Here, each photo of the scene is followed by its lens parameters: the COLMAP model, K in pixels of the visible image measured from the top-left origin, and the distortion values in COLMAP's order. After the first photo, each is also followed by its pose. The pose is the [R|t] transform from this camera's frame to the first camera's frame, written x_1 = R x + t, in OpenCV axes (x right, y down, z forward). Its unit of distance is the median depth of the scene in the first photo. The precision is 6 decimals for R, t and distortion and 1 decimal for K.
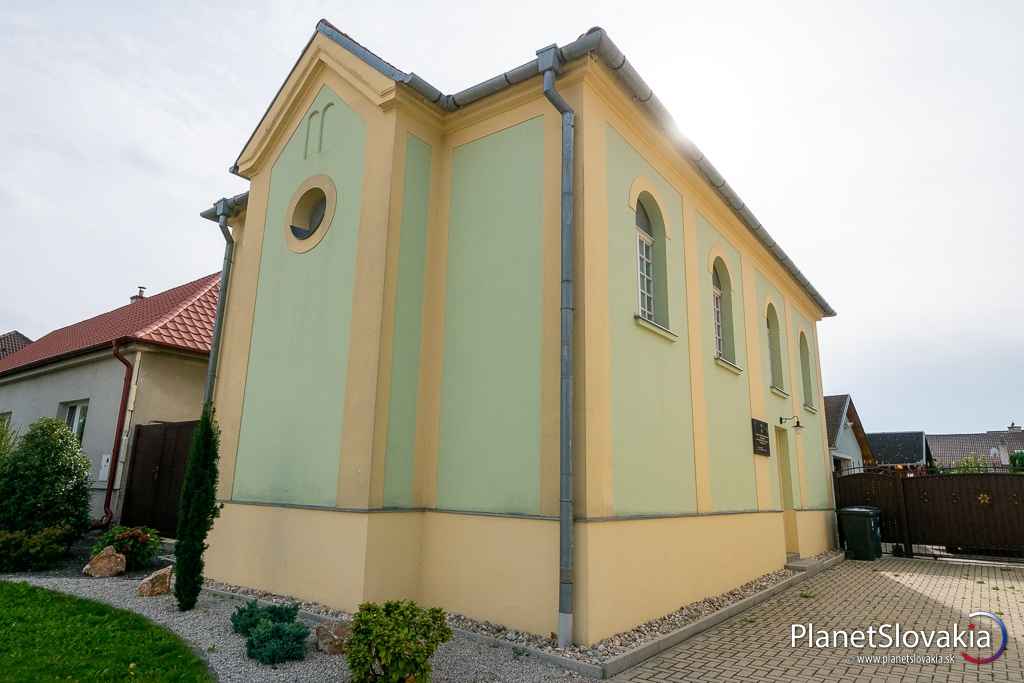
lens RADIAL K [[674.8, 0, 486.8], [0, 674.8, 339.4], [0, 0, 1]] dist [-0.003452, -0.002449]
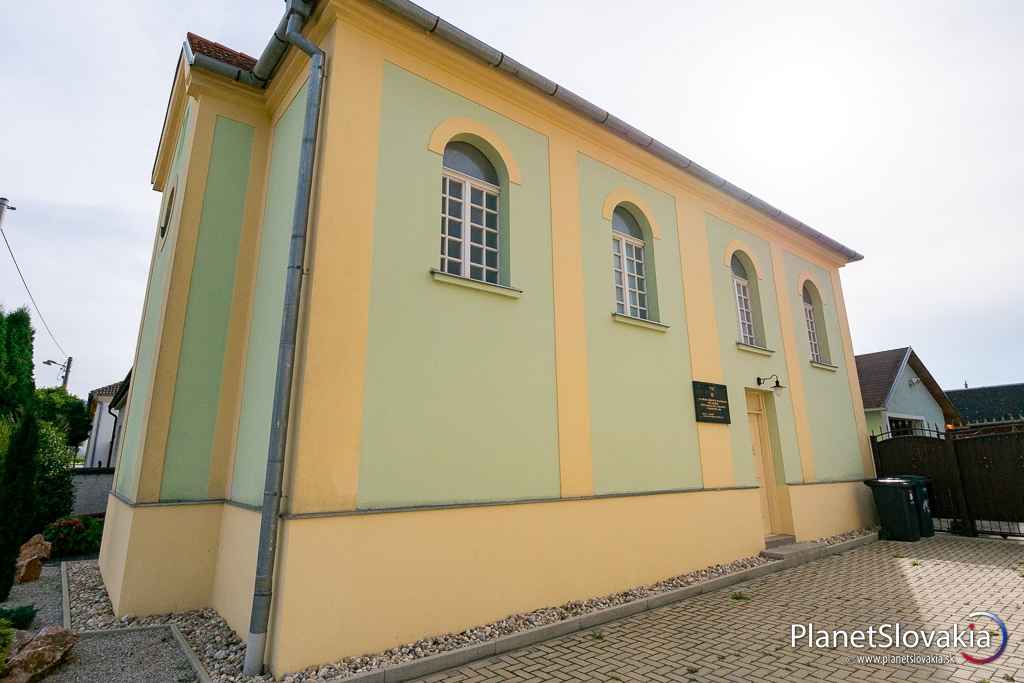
lens RADIAL K [[573.4, 0, 510.0], [0, 573.4, 312.4], [0, 0, 1]] dist [-0.013610, -0.000434]
pose [[0.964473, -0.095667, -0.246252, 0.336571], [0.086261, 0.995080, -0.048732, 0.042281], [0.249702, 0.025758, 0.967980, 0.212996]]
